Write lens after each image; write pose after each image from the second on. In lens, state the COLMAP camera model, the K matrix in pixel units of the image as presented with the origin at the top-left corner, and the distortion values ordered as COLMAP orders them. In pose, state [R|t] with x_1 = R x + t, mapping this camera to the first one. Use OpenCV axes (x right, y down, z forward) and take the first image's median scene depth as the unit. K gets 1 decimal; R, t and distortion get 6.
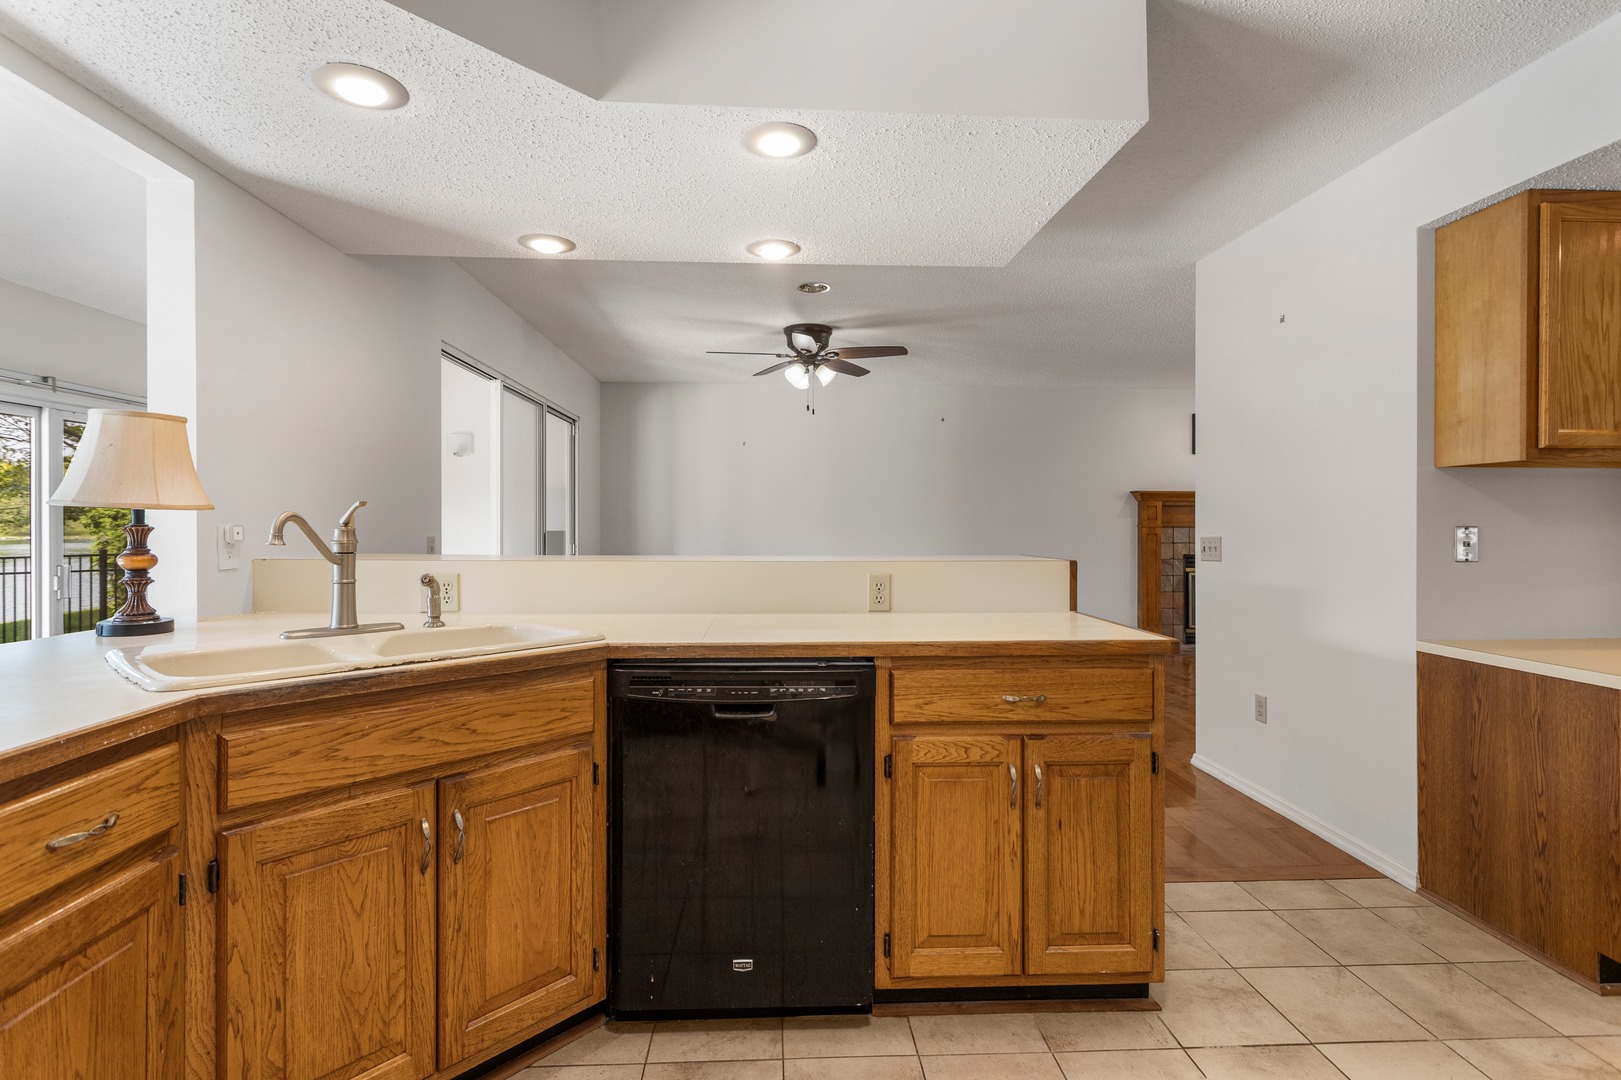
lens RADIAL K [[775.4, 0, 808.5], [0, 775.4, 525.4], [0, 0, 1]] dist [0.003225, -0.000104]
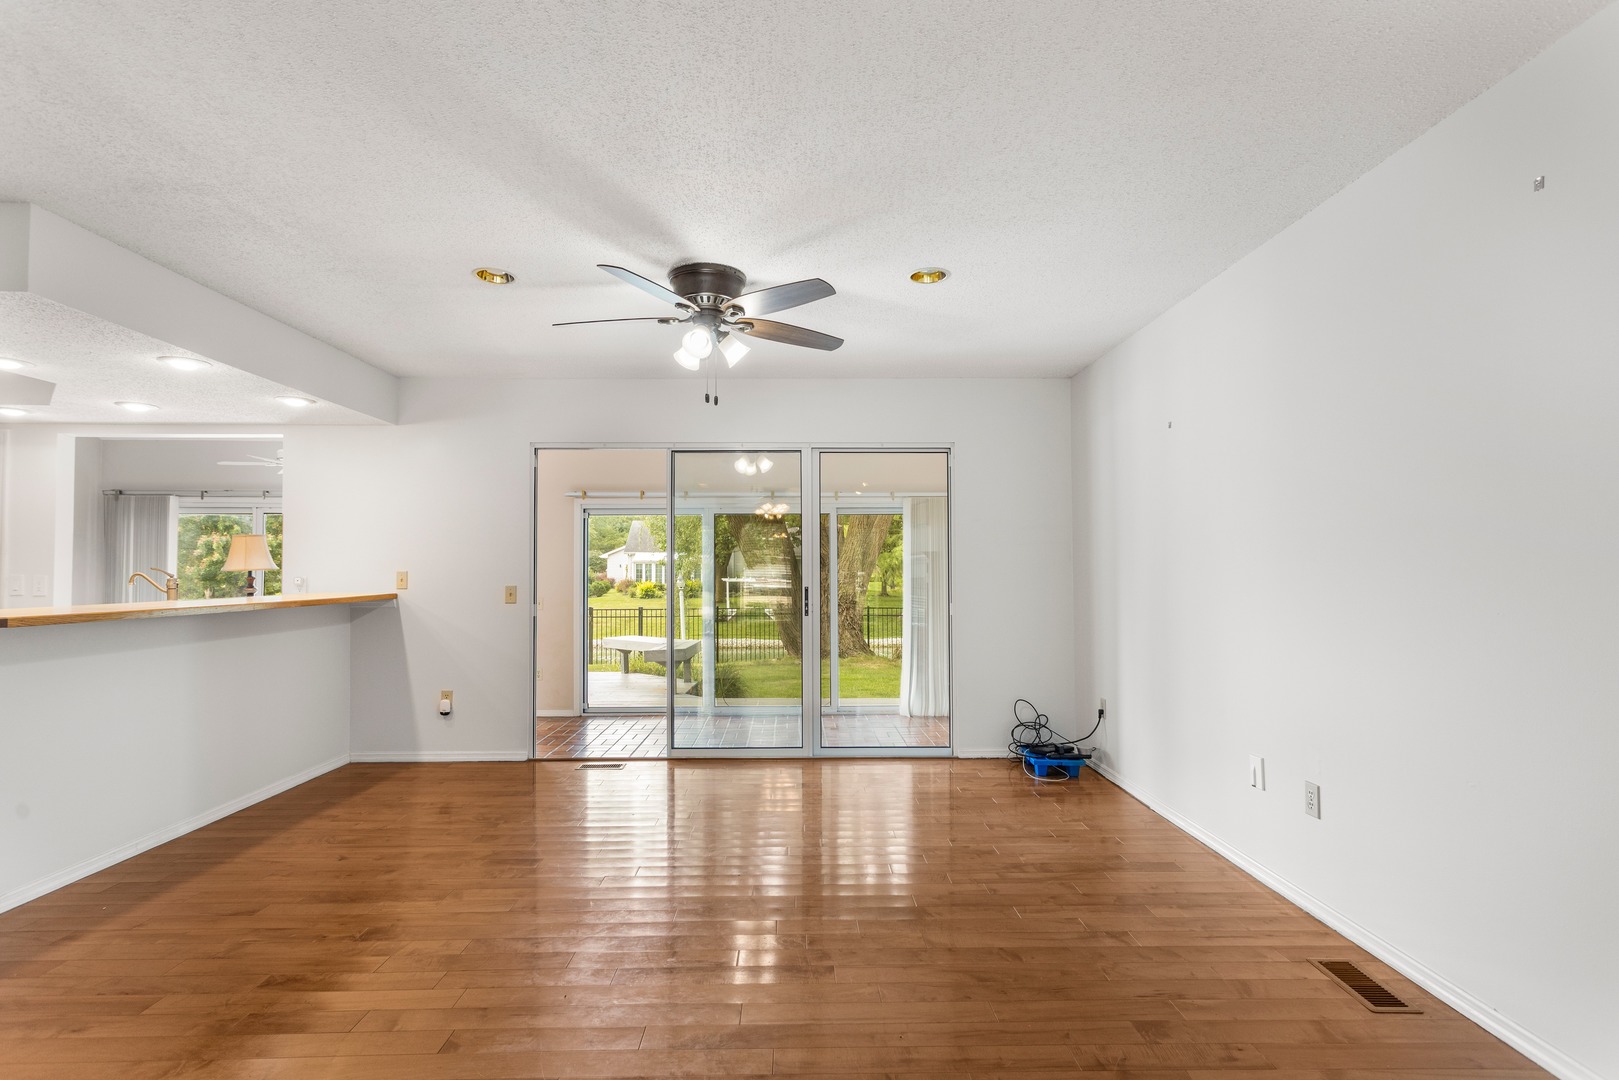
lens RADIAL K [[782.3, 0, 804.4], [0, 782.3, 549.8], [0, 0, 1]] dist [0.001598, 0.000876]
pose [[-0.037102, -0.028838, -0.998895, 1.511062], [-0.003245, 0.999582, -0.028737, -0.018144], [0.999306, 0.002175, -0.037180, 2.608329]]
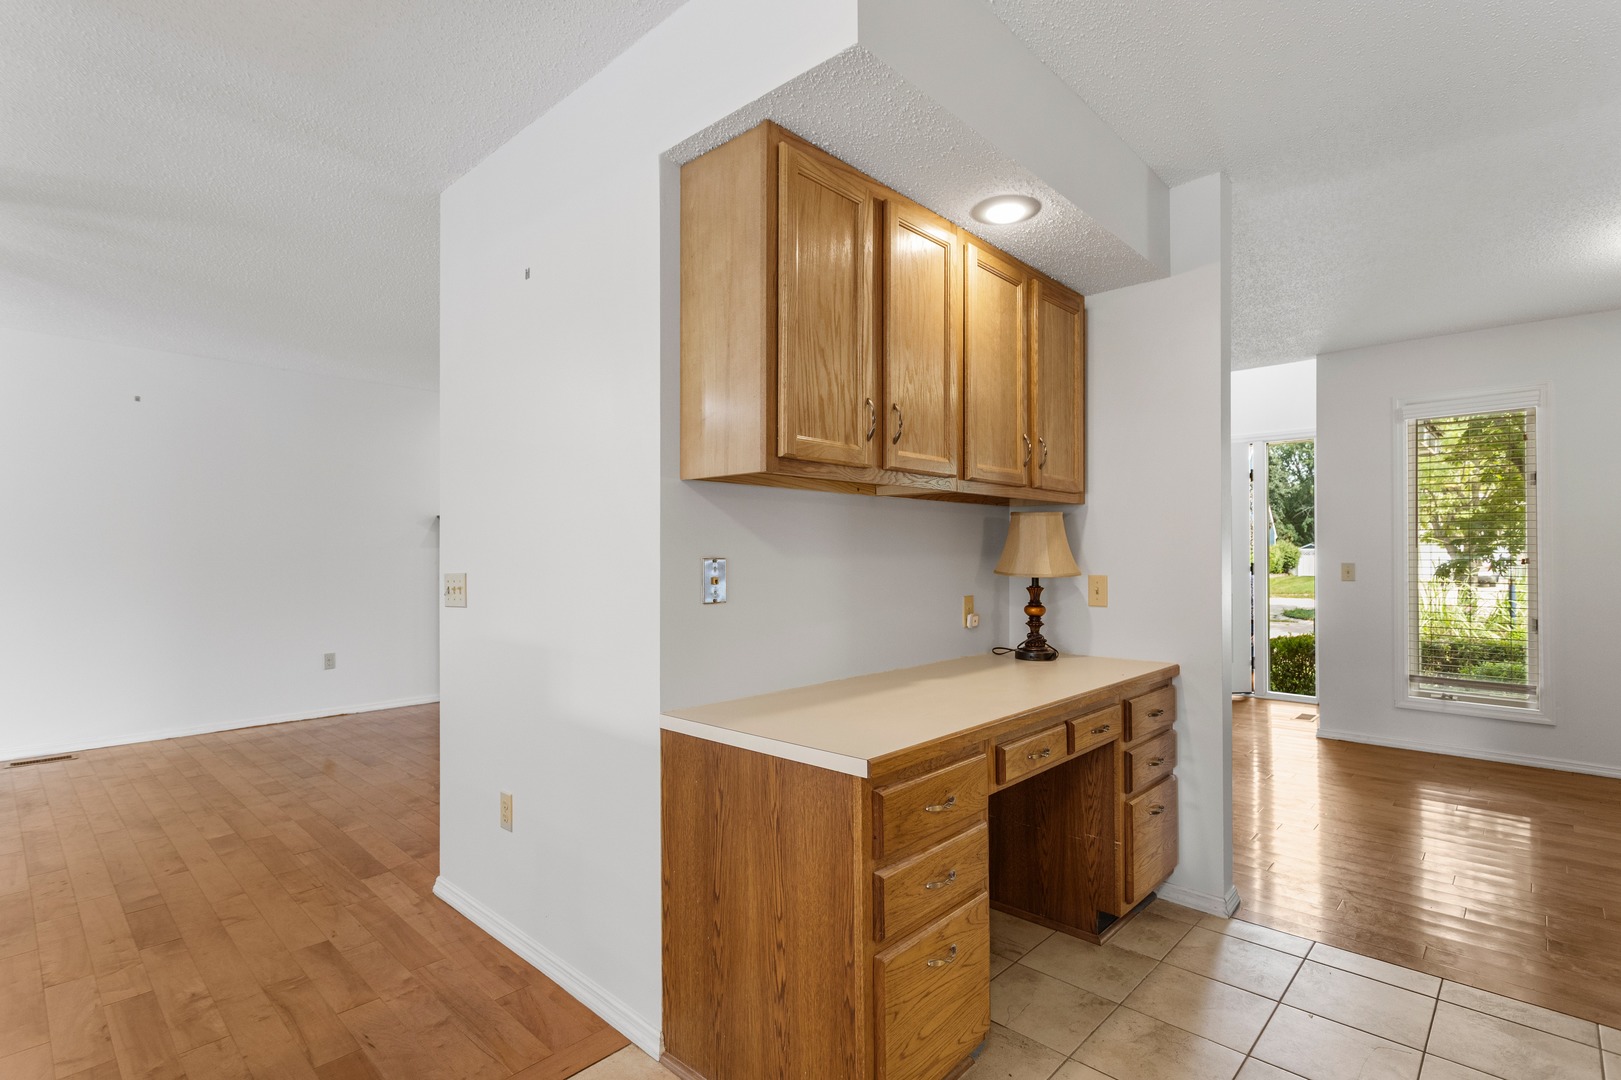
lens RADIAL K [[777.6, 0, 811.0], [0, 777.6, 544.4], [0, 0, 1]] dist [0.004401, 0.000541]
pose [[0.720118, 0.006467, 0.693822, 0.438071], [0.003732, 0.999906, -0.013193, -0.001820], [-0.693842, 0.012090, 0.720026, 0.433198]]
